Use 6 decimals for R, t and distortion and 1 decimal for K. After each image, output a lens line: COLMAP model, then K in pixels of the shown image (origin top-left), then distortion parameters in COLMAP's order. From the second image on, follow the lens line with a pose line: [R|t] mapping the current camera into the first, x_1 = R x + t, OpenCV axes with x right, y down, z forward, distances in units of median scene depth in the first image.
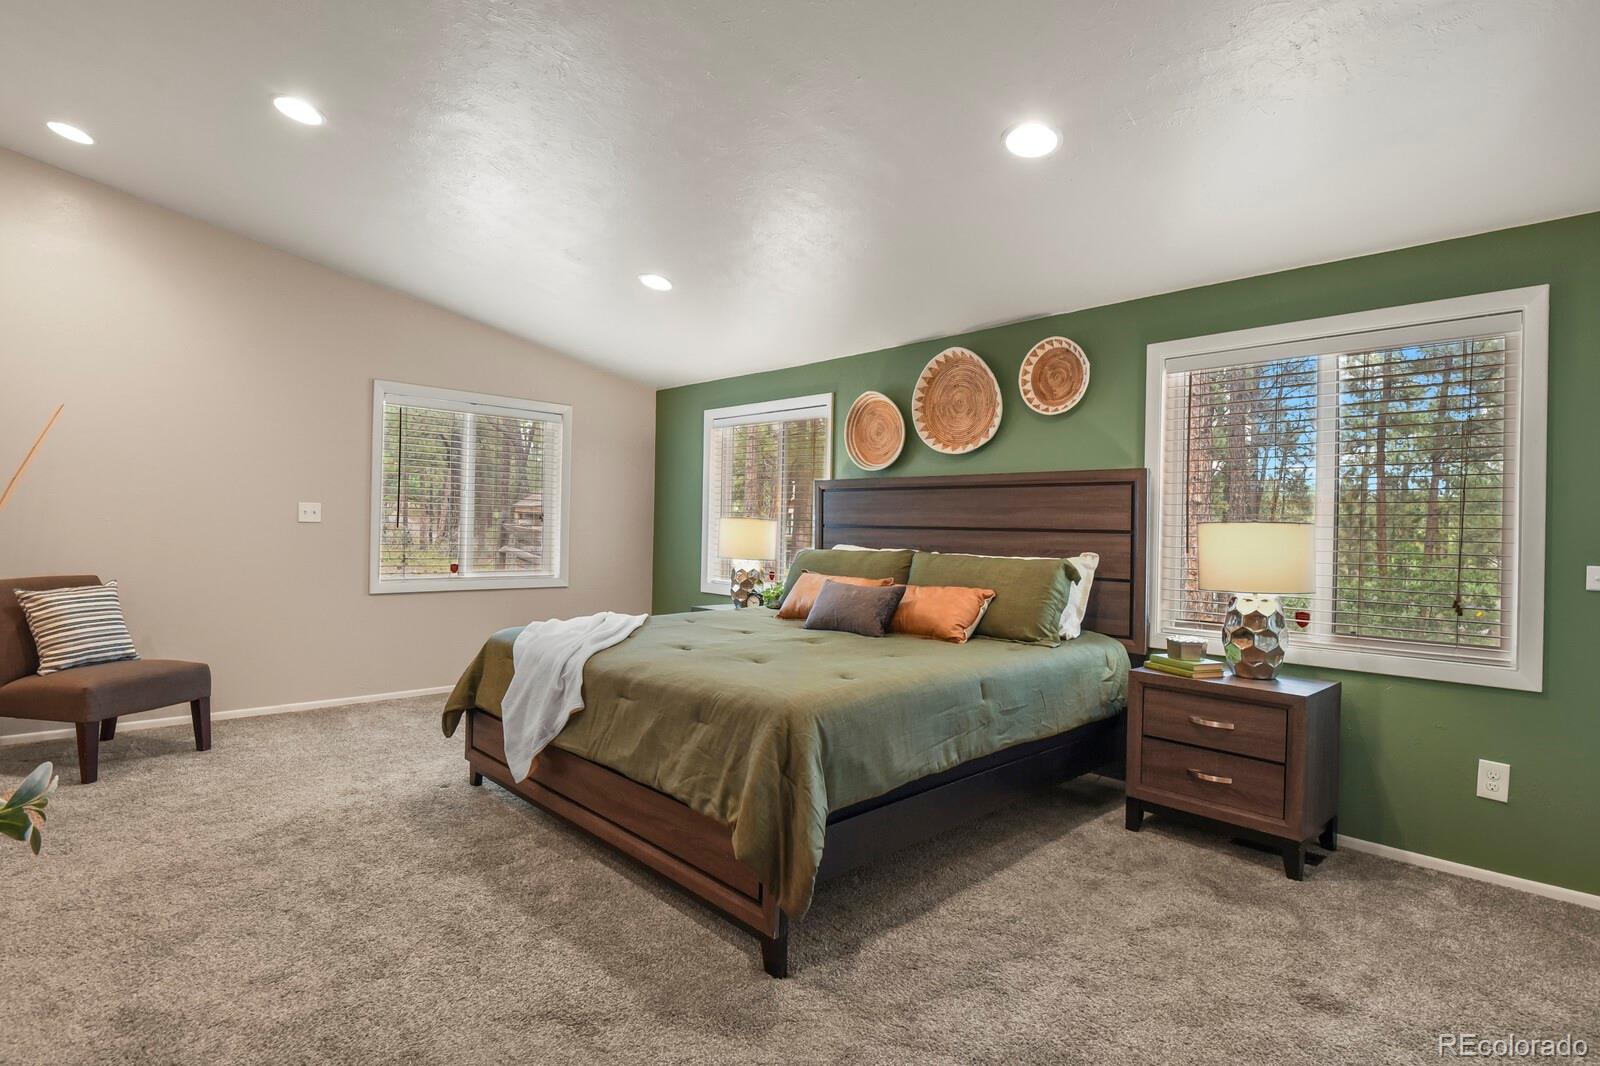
lens RADIAL K [[779.3, 0, 798.3], [0, 779.3, 533.6], [0, 0, 1]] dist [-0.011444, -0.003347]
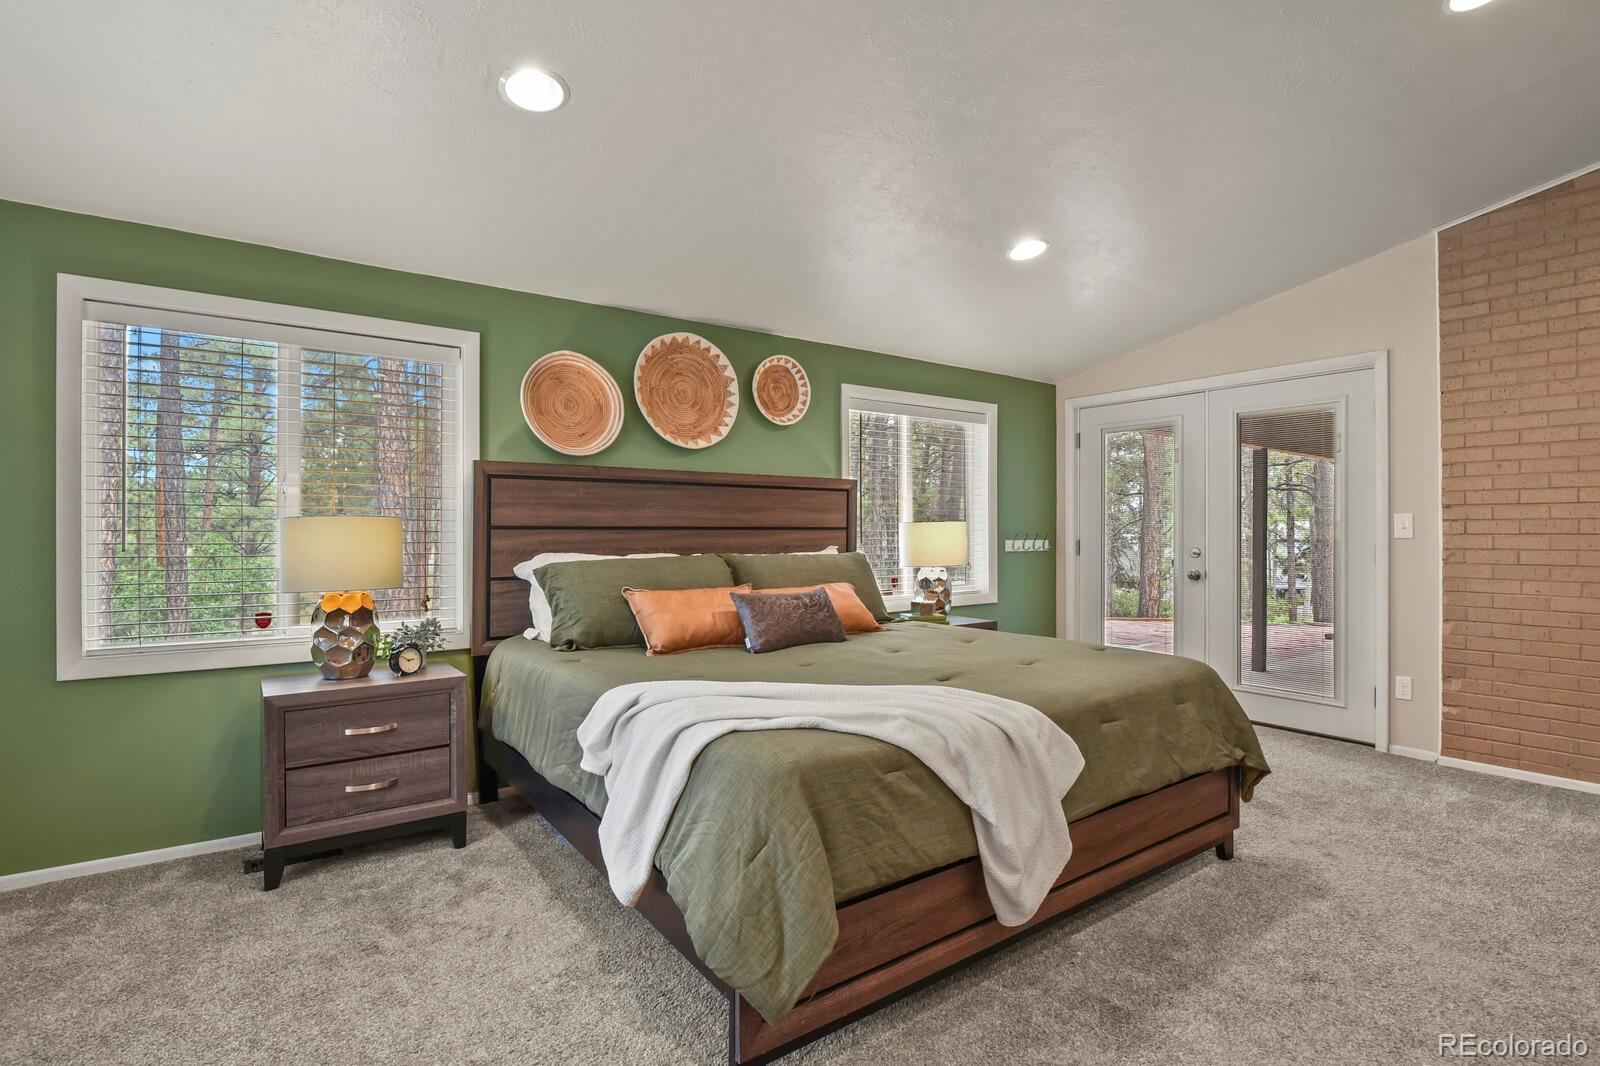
lens RADIAL K [[779.3, 0, 808.4], [0, 779.3, 525.8], [0, 0, 1]] dist [-0.011444, -0.003347]
pose [[0.134991, -0.014861, 0.990735, -0.751763], [0.012251, 0.999836, 0.013328, -0.021796], [-0.990771, 0.010339, 0.135151, 0.786942]]
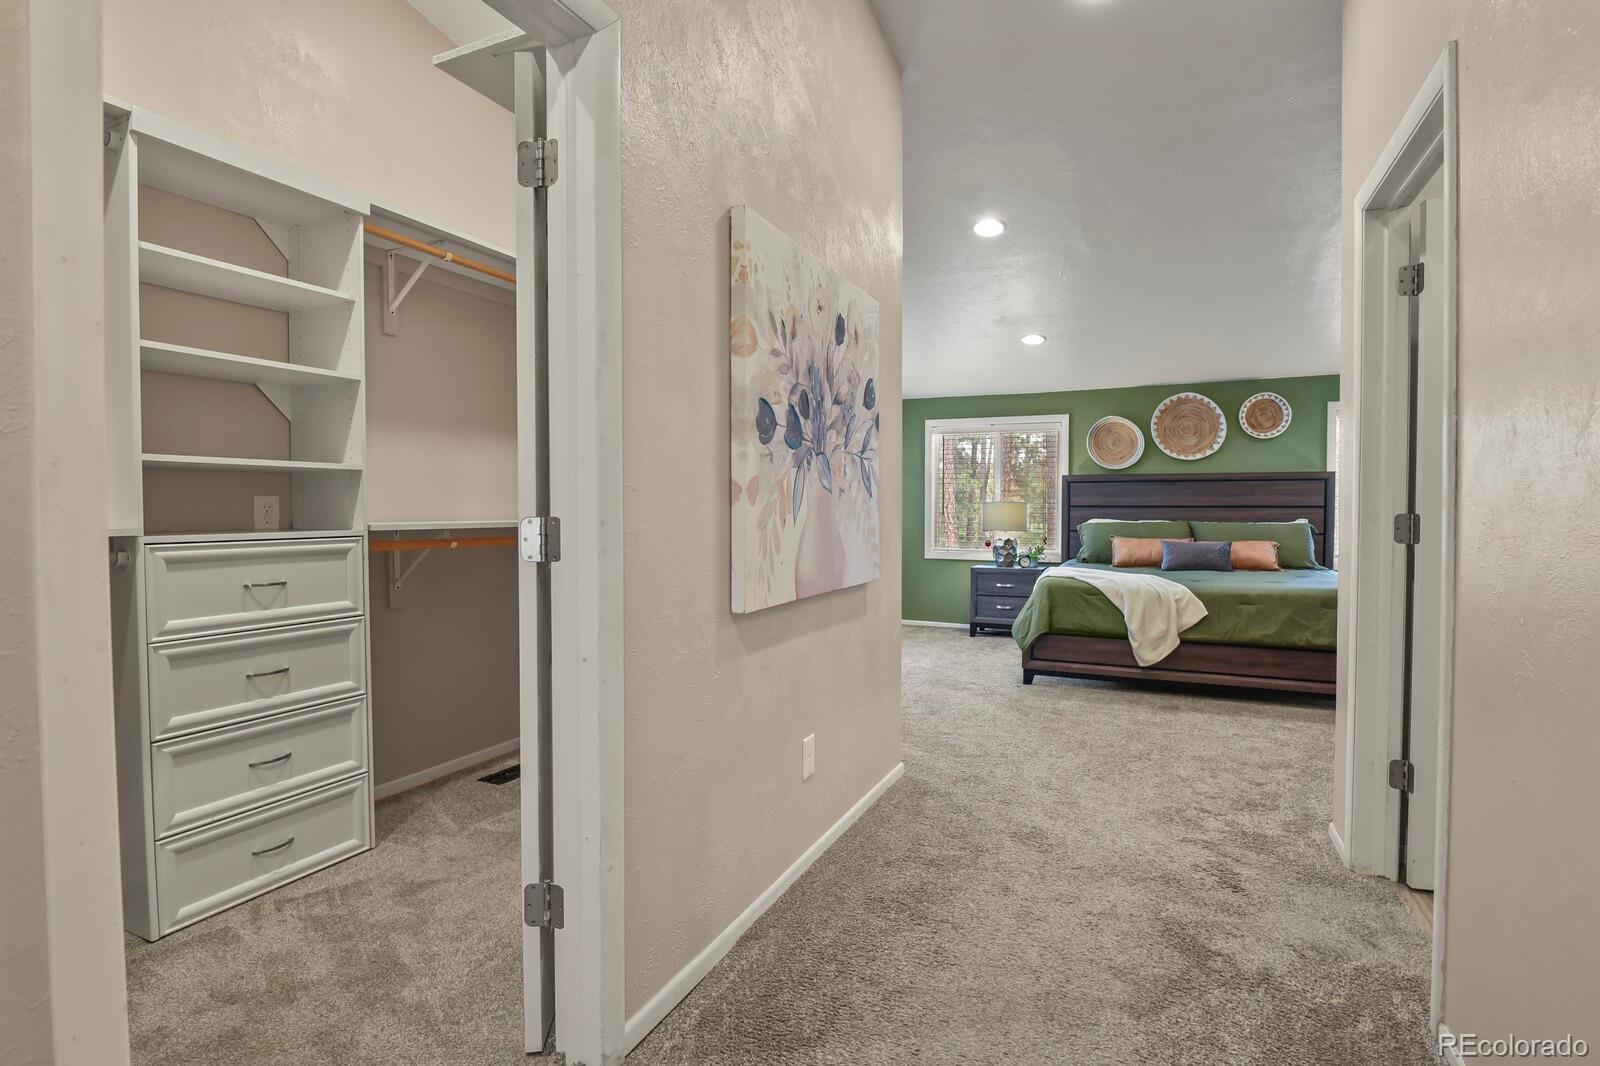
lens RADIAL K [[779.3, 0, 787.6], [0, 779.3, 525.8], [0, 0, 1]] dist [-0.011444, -0.003347]
pose [[0.935473, -0.032473, 0.351904, -1.206235], [0.024822, 0.999348, 0.026233, -0.031592], [-0.352526, -0.015806, 0.935668, -0.210186]]
